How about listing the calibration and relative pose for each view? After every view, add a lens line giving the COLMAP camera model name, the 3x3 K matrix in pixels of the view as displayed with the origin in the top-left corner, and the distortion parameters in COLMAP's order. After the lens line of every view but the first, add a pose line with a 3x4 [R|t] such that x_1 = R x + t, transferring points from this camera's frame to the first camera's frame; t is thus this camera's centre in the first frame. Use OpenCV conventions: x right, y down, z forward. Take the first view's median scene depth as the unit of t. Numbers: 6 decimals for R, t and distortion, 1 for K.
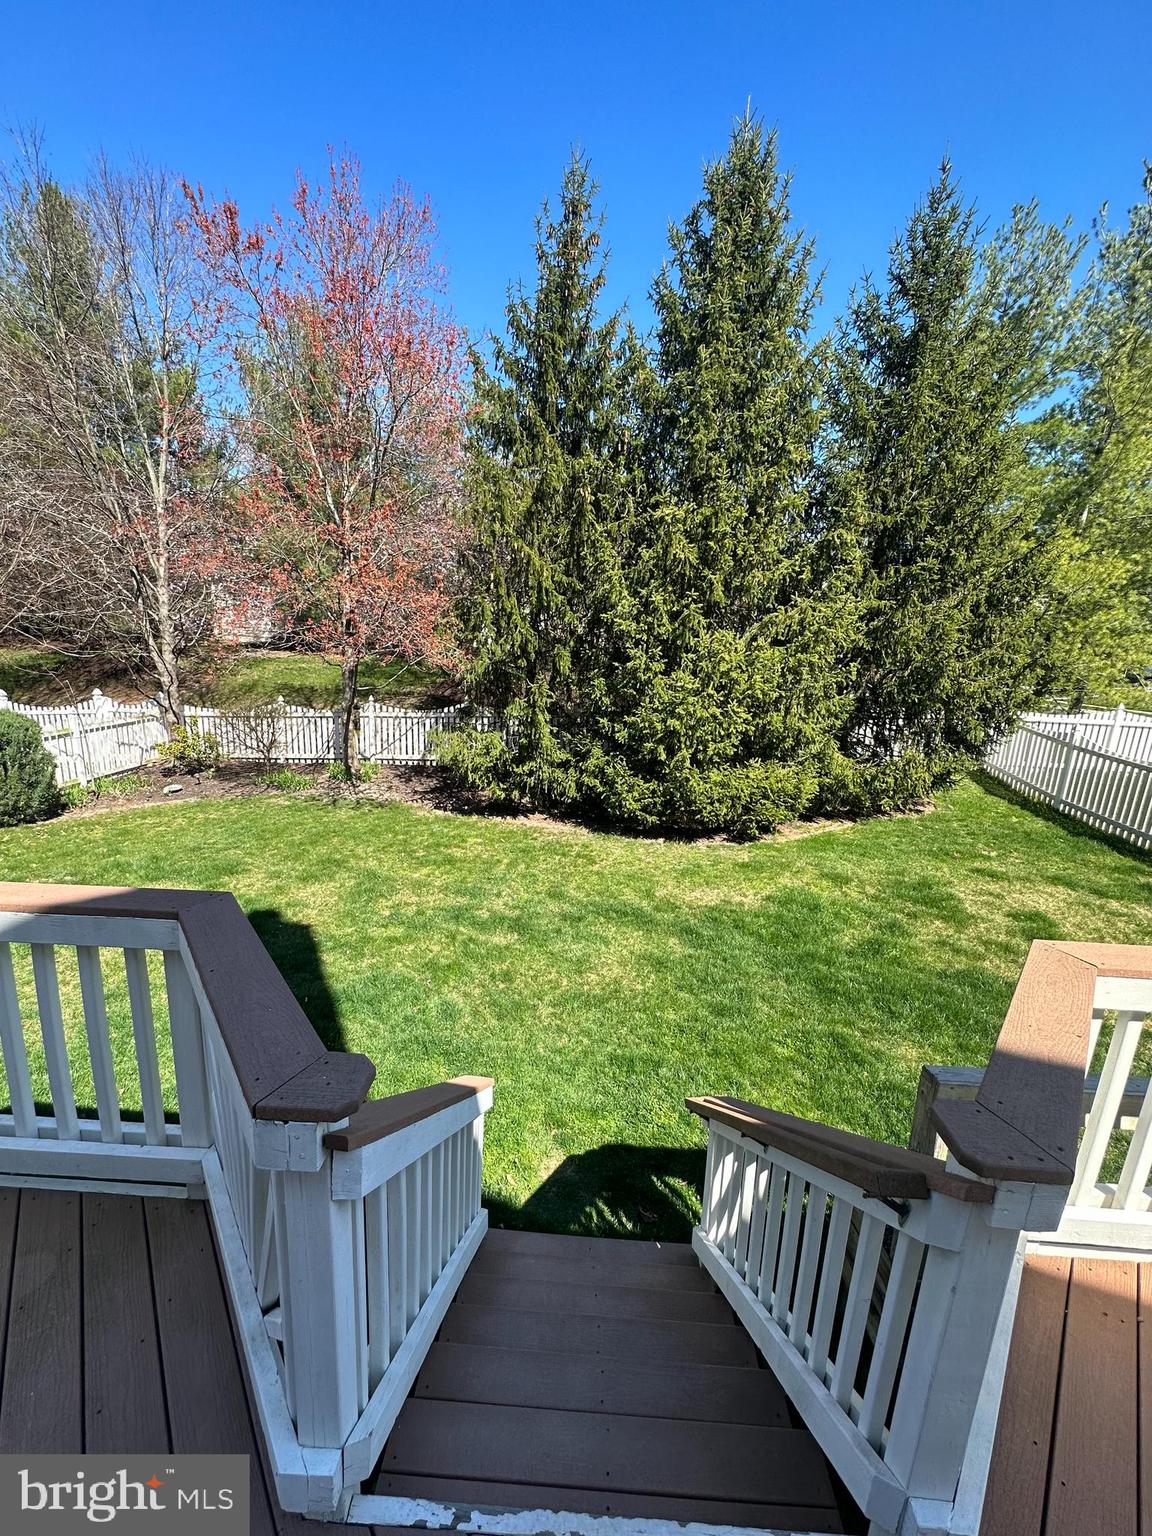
lens RADIAL K [[617.2, 0, 587.0], [0, 617.2, 764.9], [0, 0, 1]] dist [-0.000587, -0.000097]
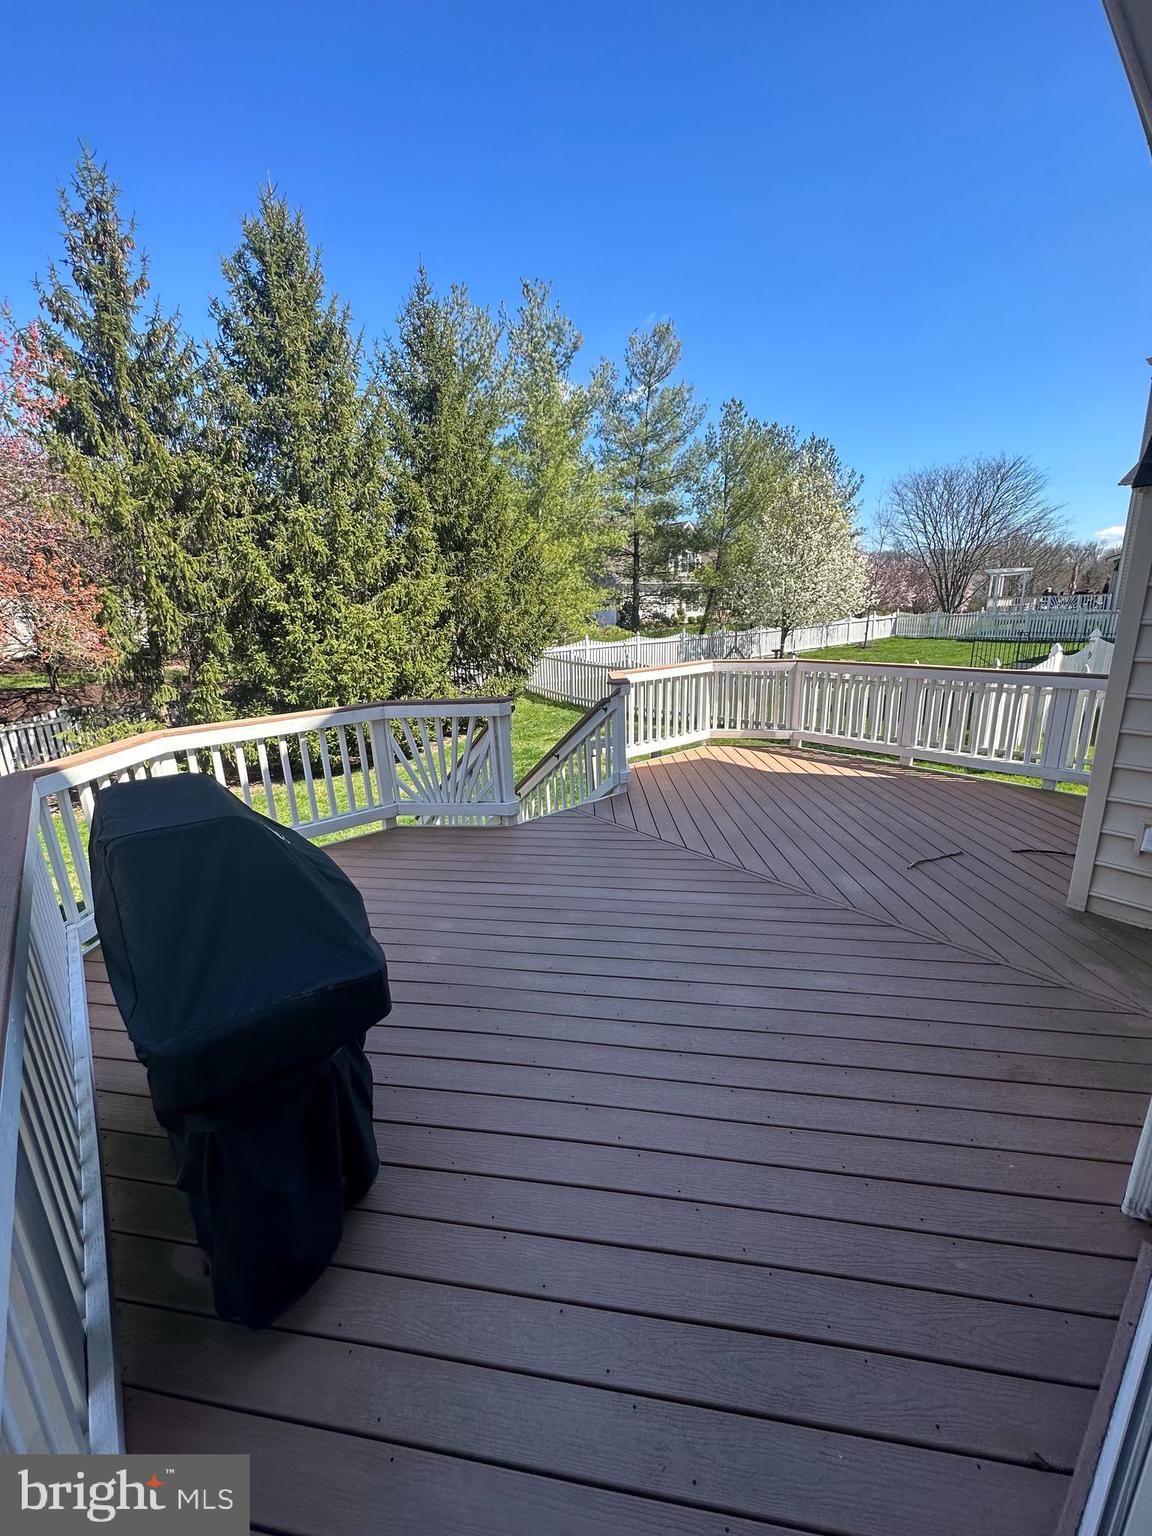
lens RADIAL K [[622.5, 0, 570.3], [0, 622.5, 772.5], [0, 0, 1]] dist [0.002230, 0.000296]
pose [[0.751899, -0.236032, 0.615578, -0.327971], [0.211343, 0.970733, 0.114065, 0.071510], [-0.624485, 0.044333, 0.779778, -0.293558]]
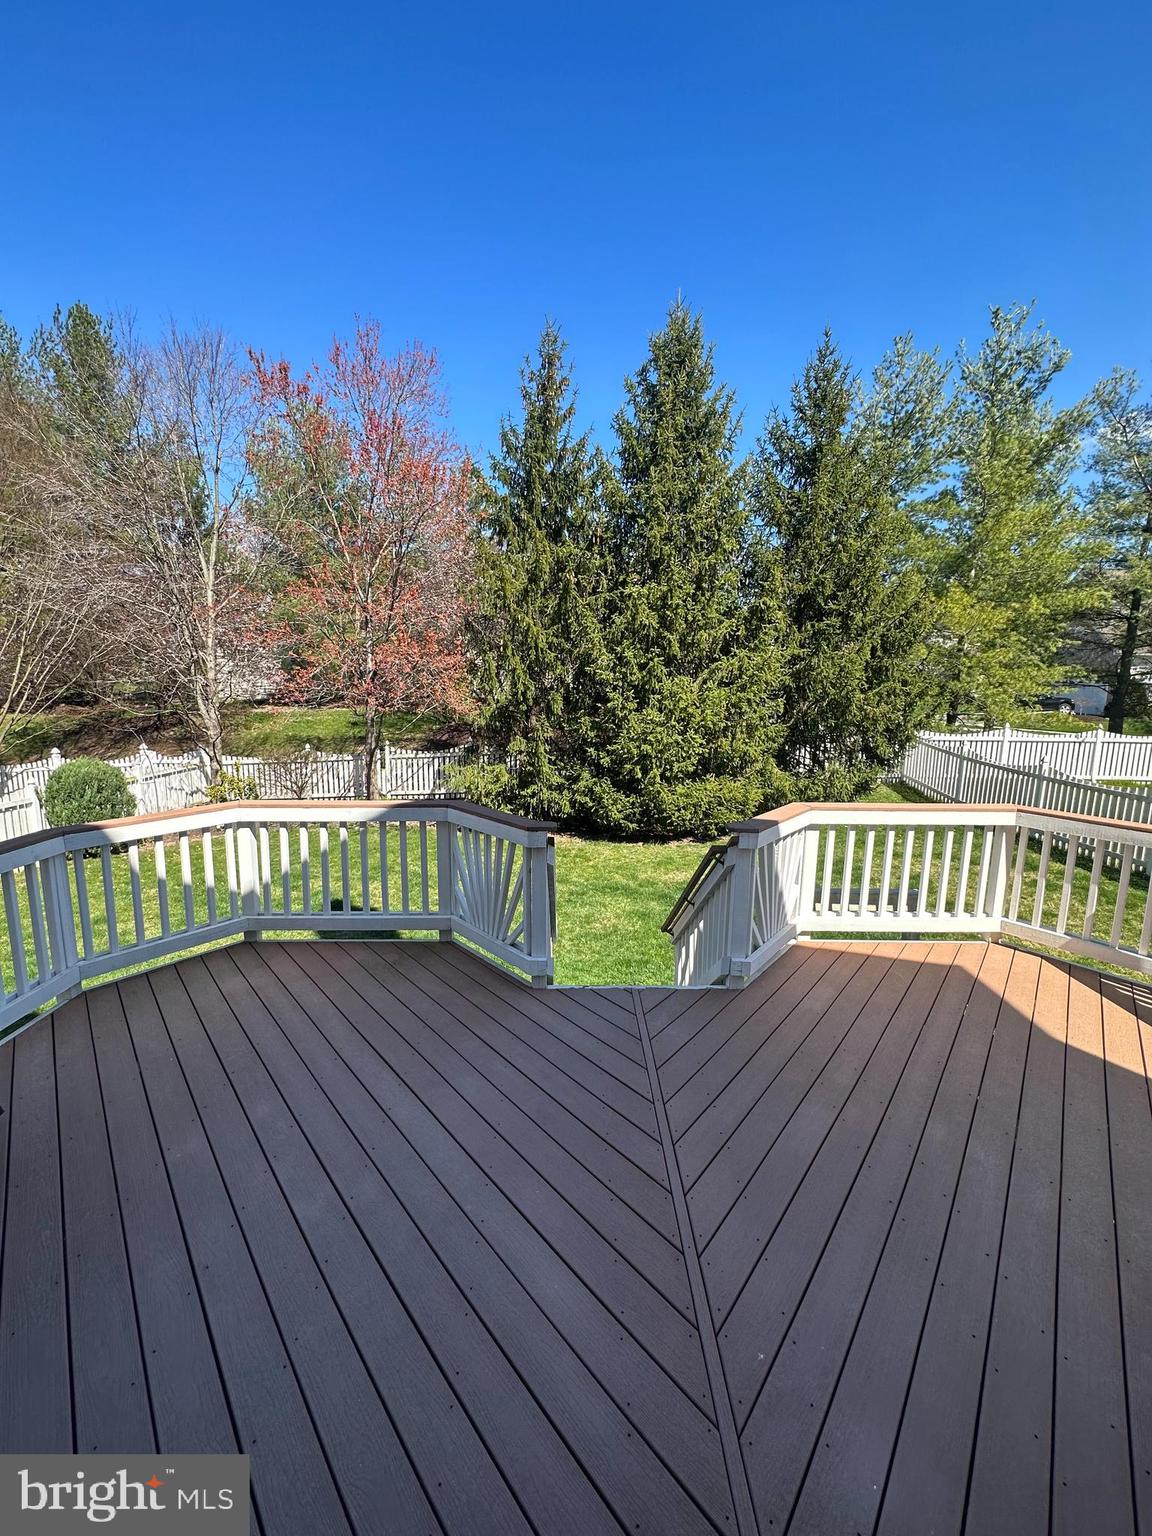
lens RADIAL K [[616.1, 0, 576.2], [0, 616.1, 766.7], [0, 0, 1]] dist [-0.000525, -0.000410]
pose [[0.998910, -0.038168, 0.026884, -0.039182], [0.039966, 0.996755, -0.069868, 0.050946], [-0.024130, 0.070866, 0.997194, -0.262161]]
